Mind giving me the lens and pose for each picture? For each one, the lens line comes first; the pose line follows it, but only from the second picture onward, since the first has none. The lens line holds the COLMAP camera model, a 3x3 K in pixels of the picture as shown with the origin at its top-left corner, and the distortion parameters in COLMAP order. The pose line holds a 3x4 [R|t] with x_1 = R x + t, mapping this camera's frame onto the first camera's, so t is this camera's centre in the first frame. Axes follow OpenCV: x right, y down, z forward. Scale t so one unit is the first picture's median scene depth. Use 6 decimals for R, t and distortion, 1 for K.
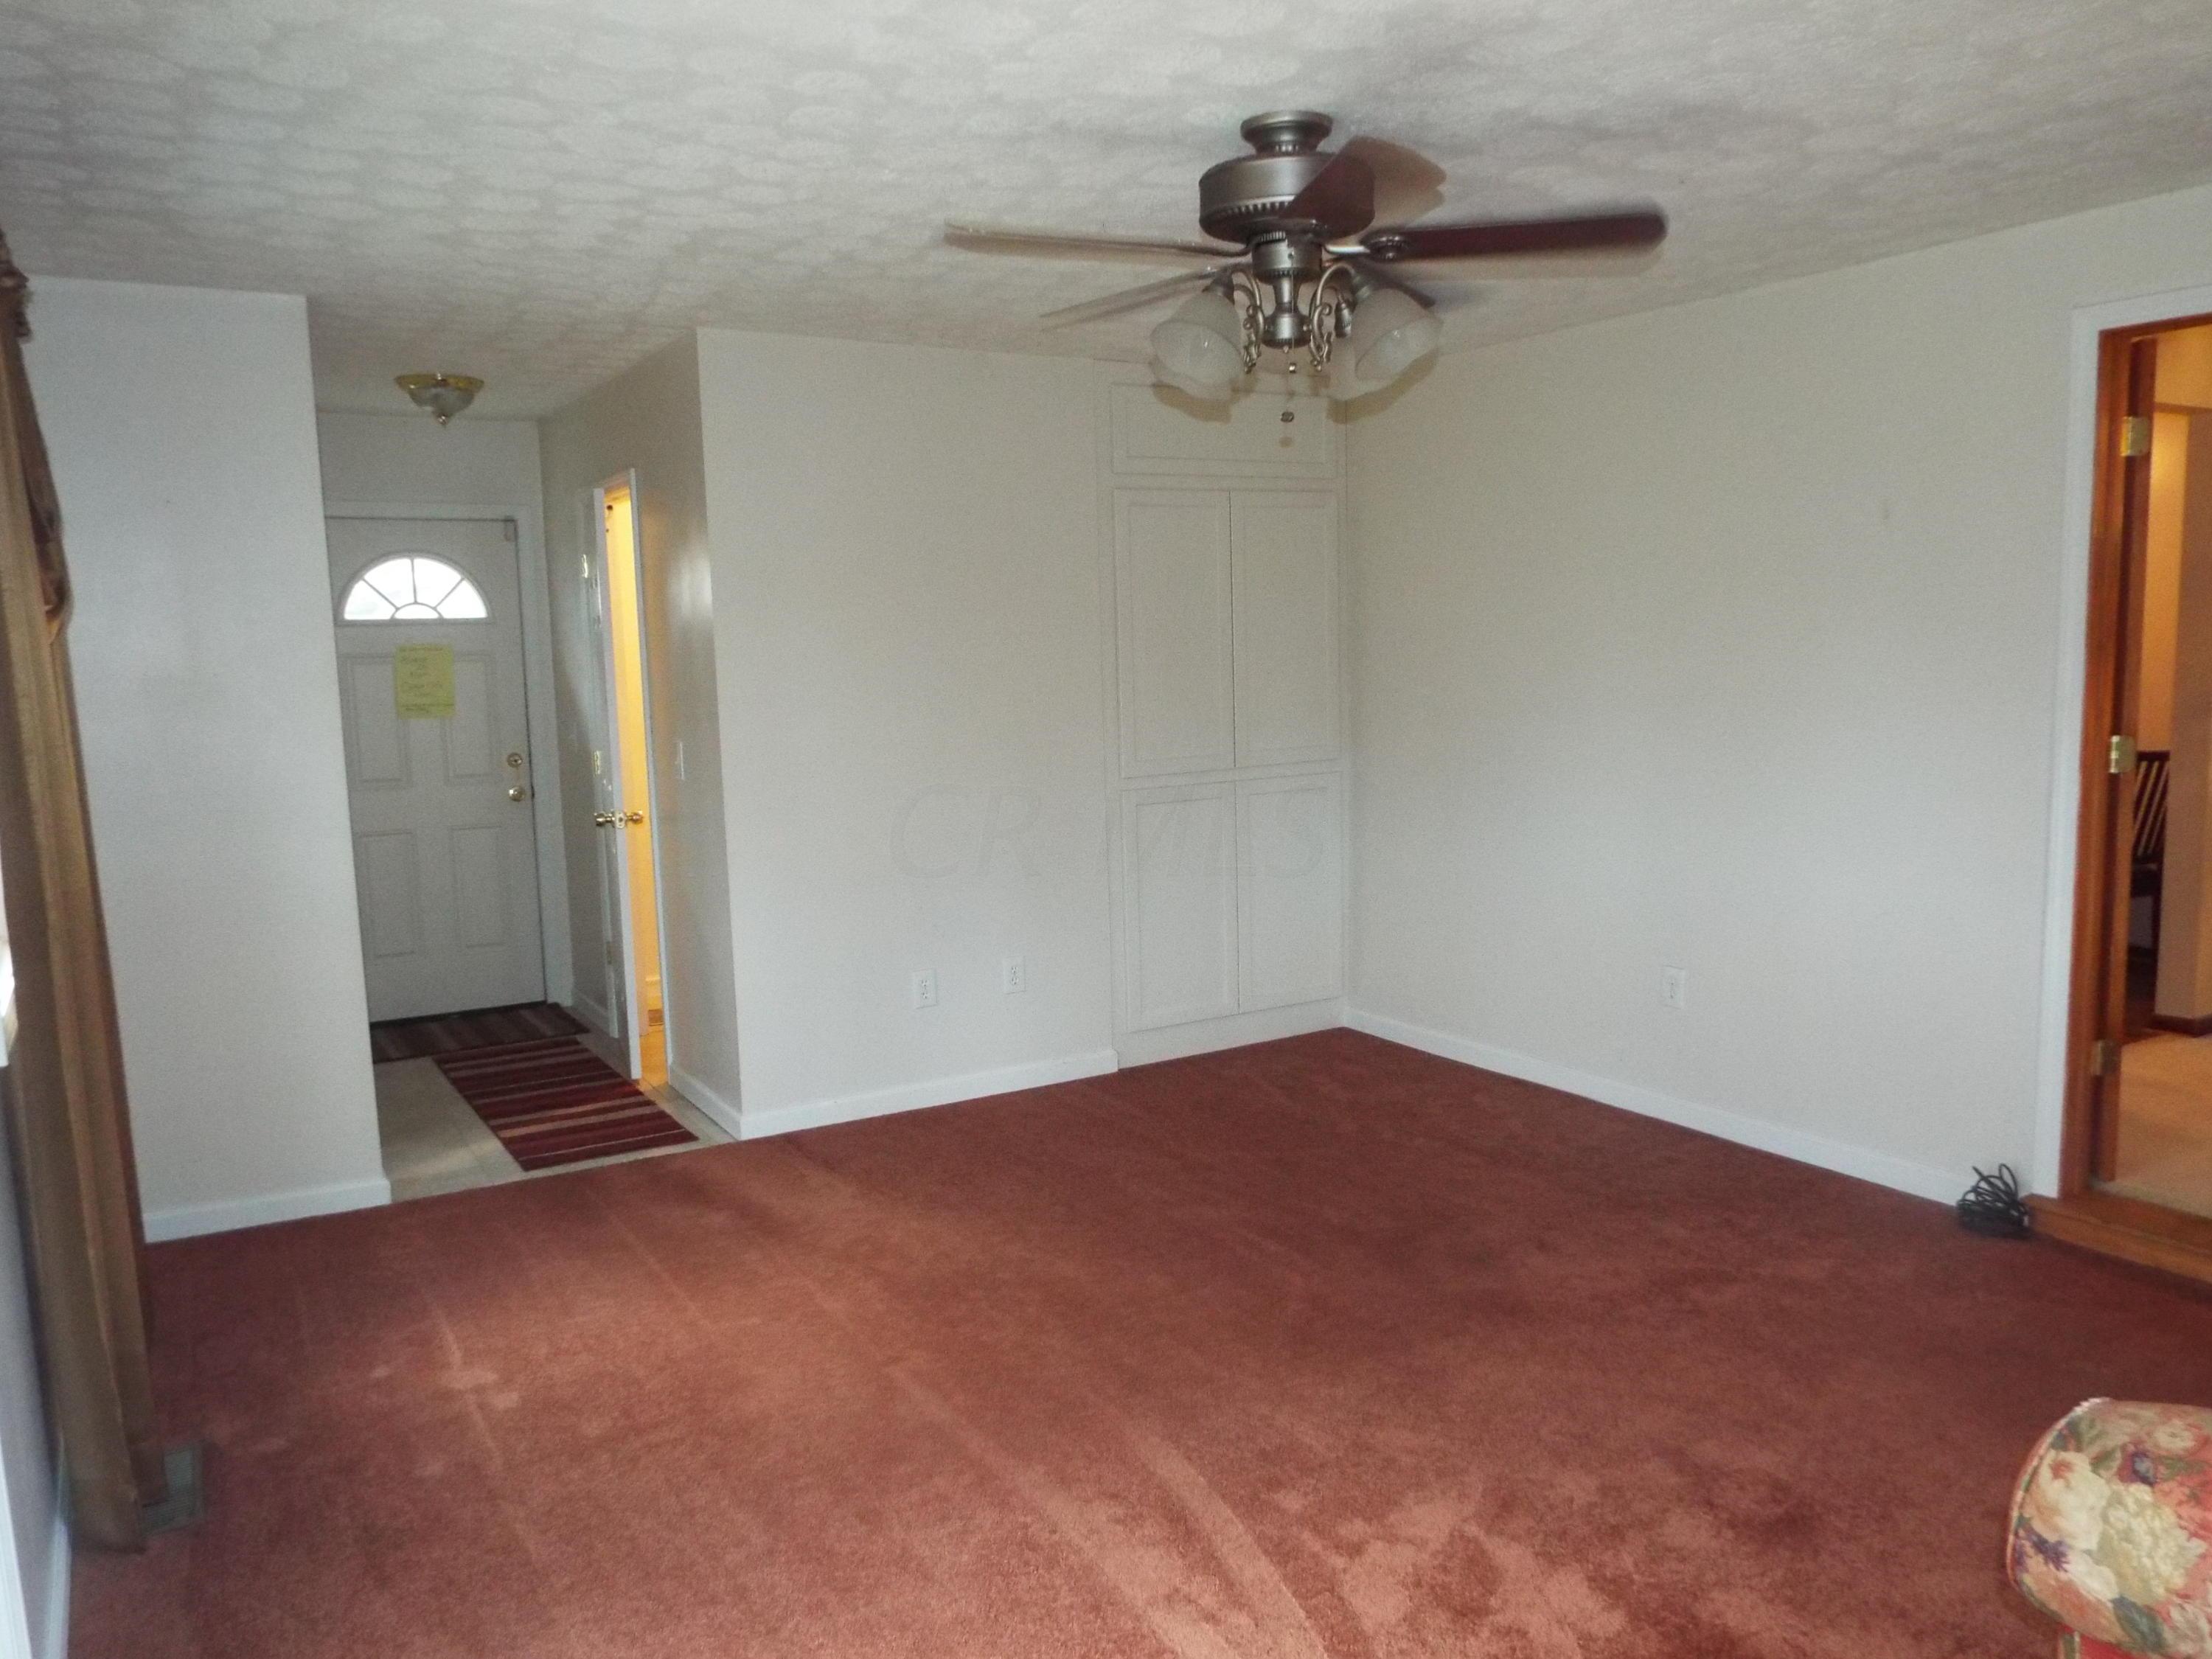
lens RADIAL K [[1625.9, 0, 1115.8], [0, 1625.9, 839.9], [0, 0, 1]] dist [-0.014639, 0.012281]
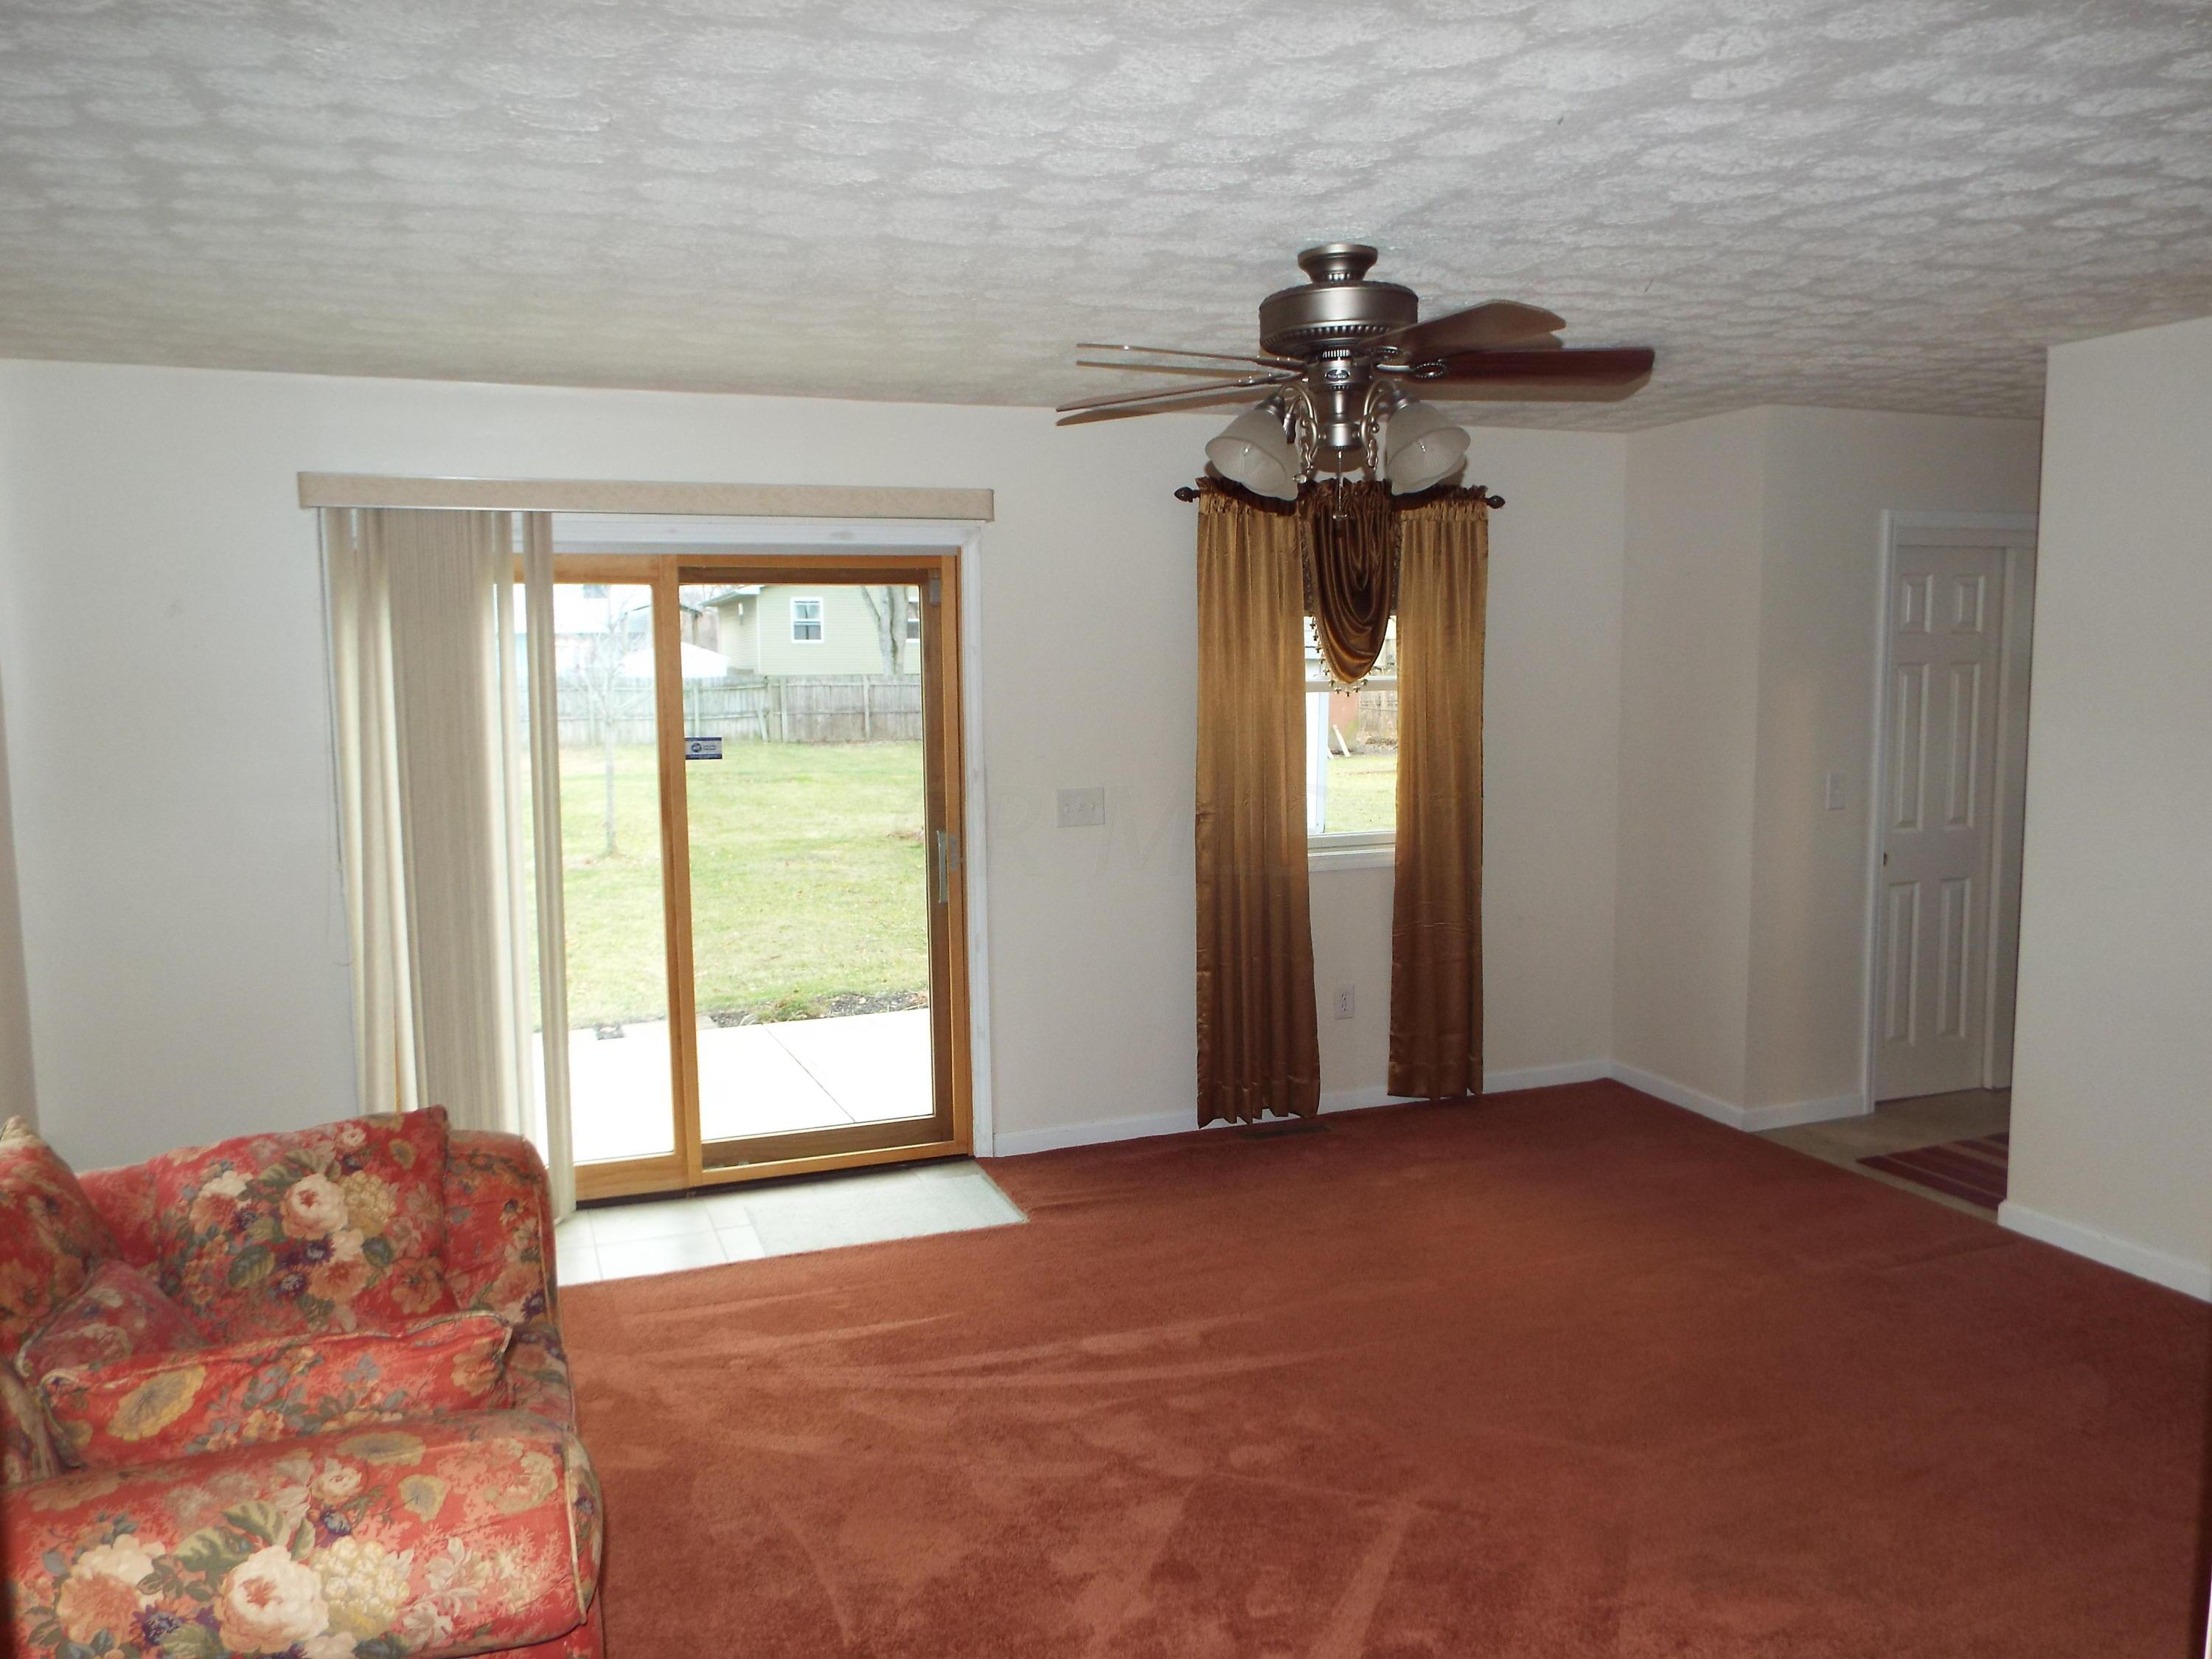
lens RADIAL K [[1625.9, 0, 1088.4], [0, 1625.9, 826.8], [0, 0, 1]] dist [-0.014639, 0.012281]
pose [[-0.183586, 0.124452, -0.975094, 0.785436], [-0.110923, 0.982995, 0.146345, -0.123097], [0.976725, 0.135027, -0.166659, 0.661308]]
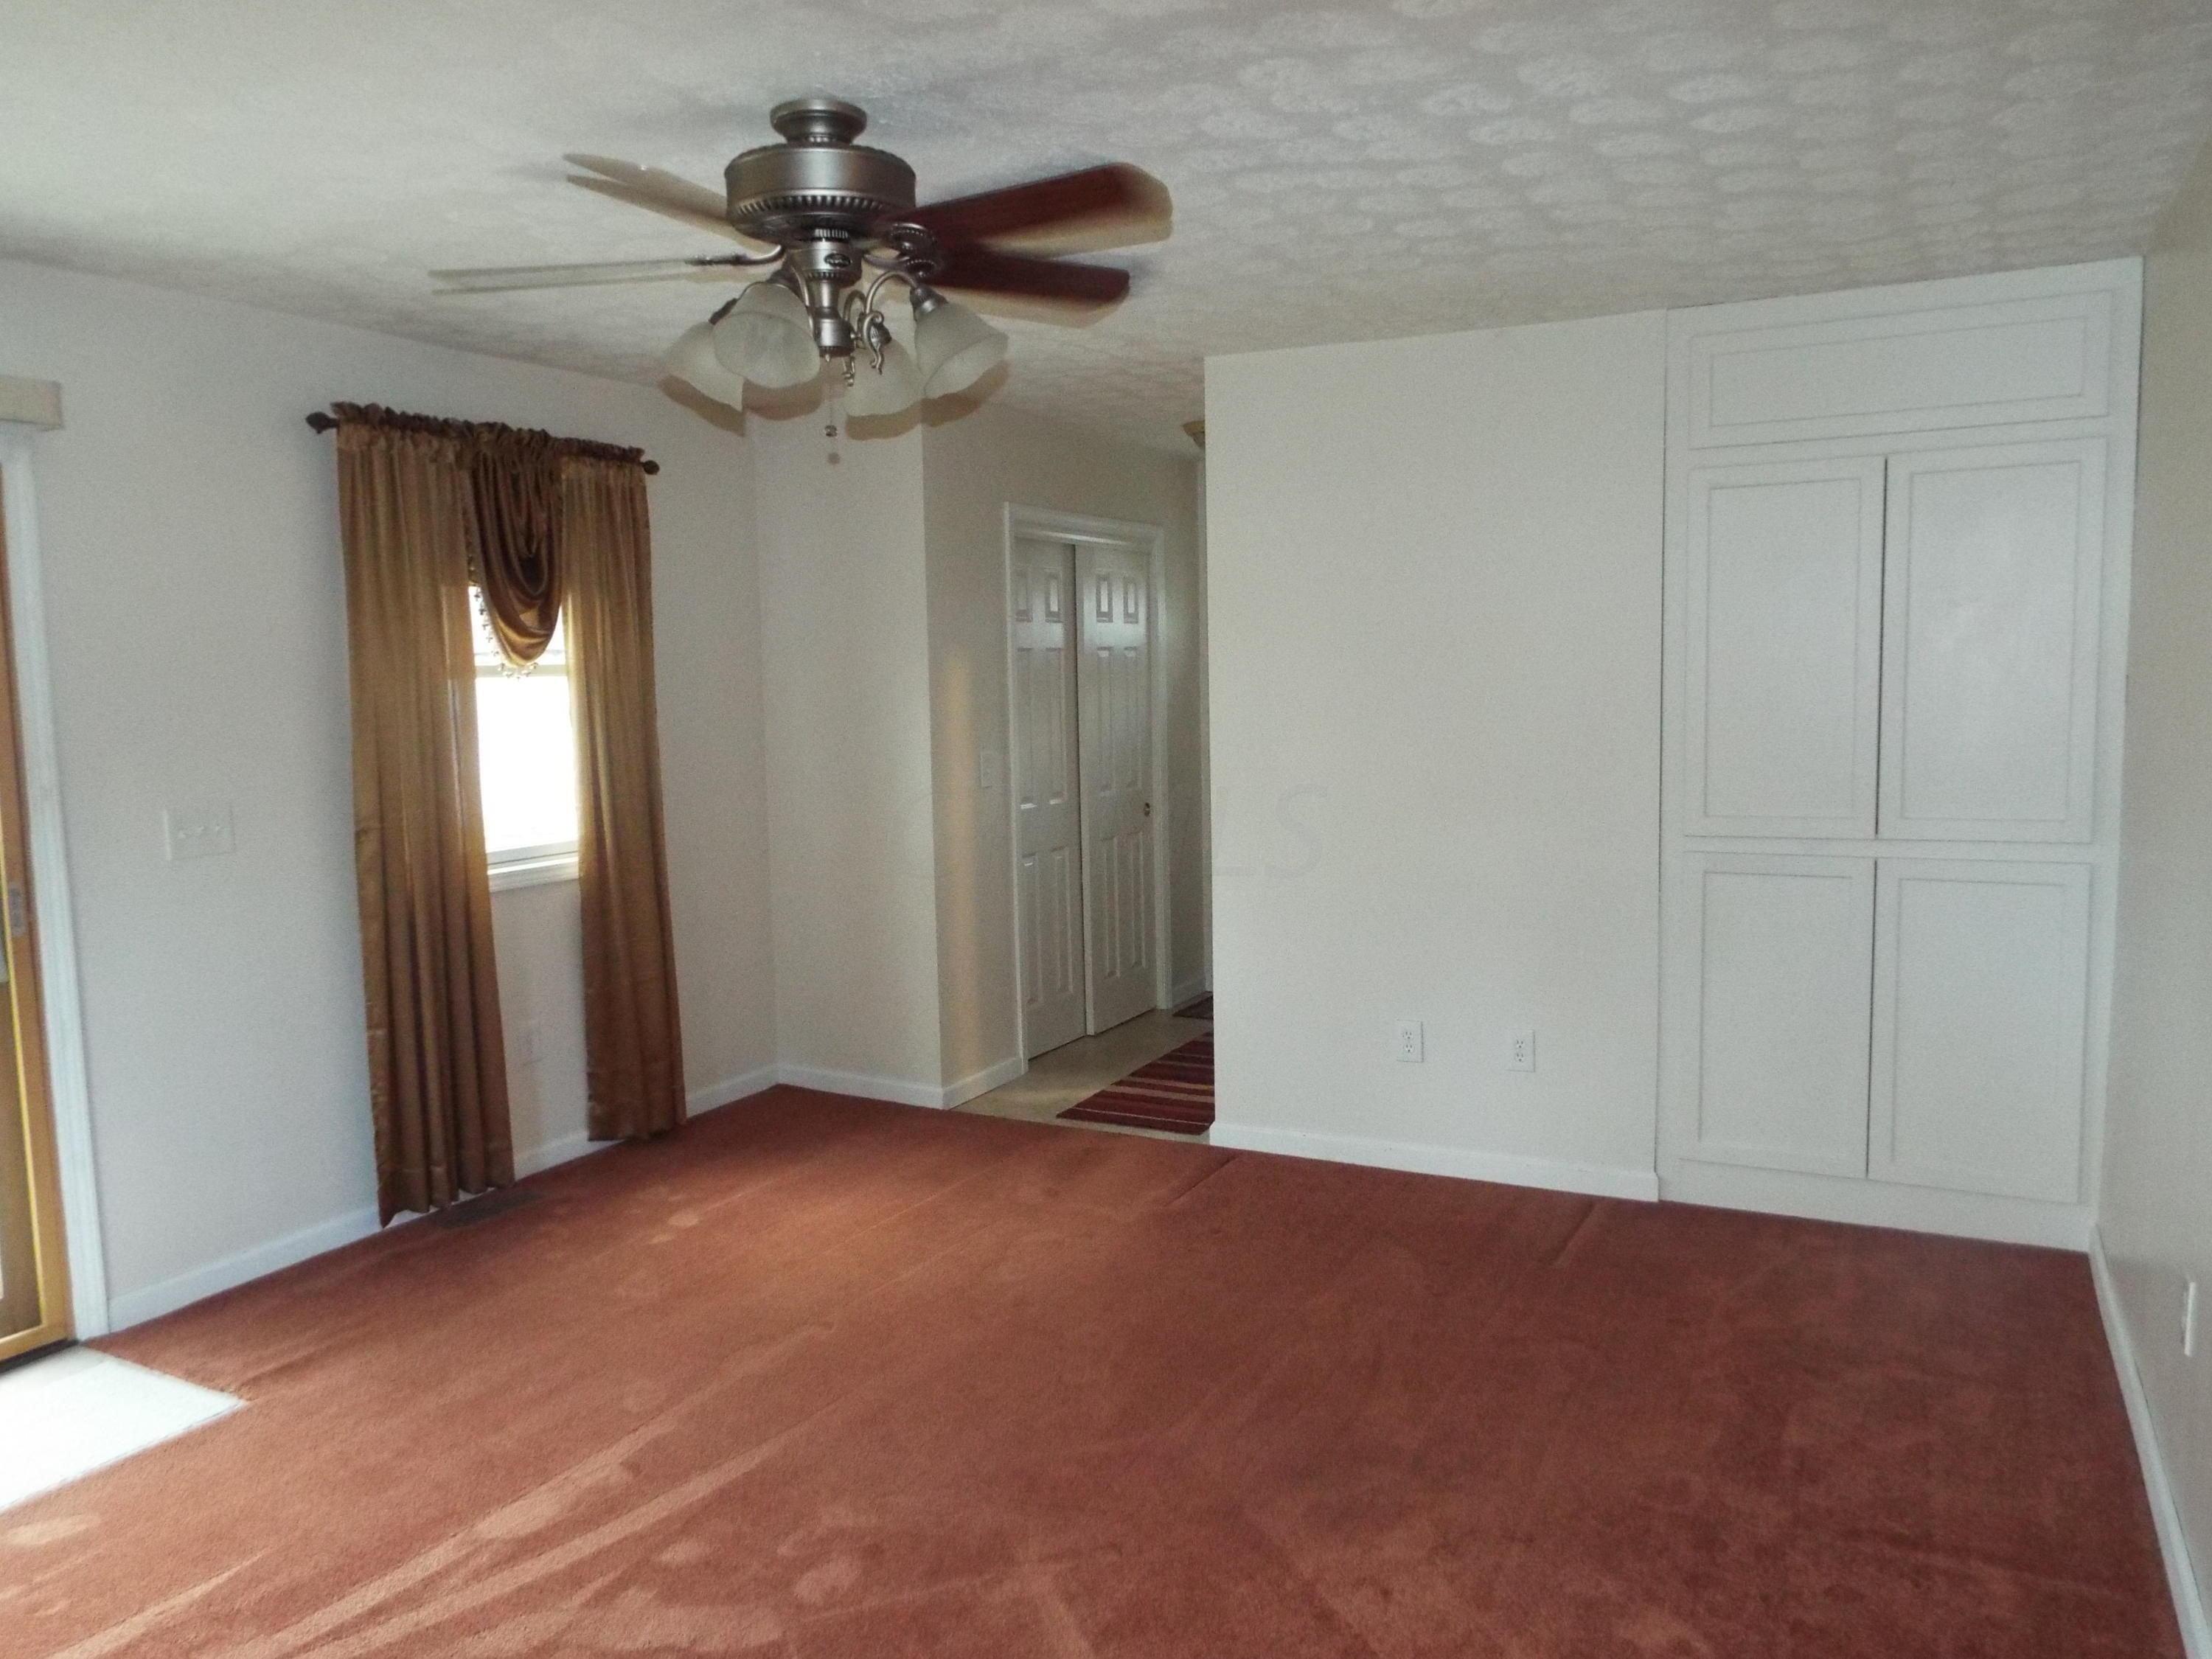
lens RADIAL K [[1625.9, 0, 1101.7], [0, 1625.9, 822.9], [0, 0, 1]] dist [-0.014639, 0.012281]
pose [[0.520925, 0.093840, -0.848429, 0.626310], [-0.106108, 0.993349, 0.044720, -0.059609], [0.846982, 0.066729, 0.527417, 0.413924]]
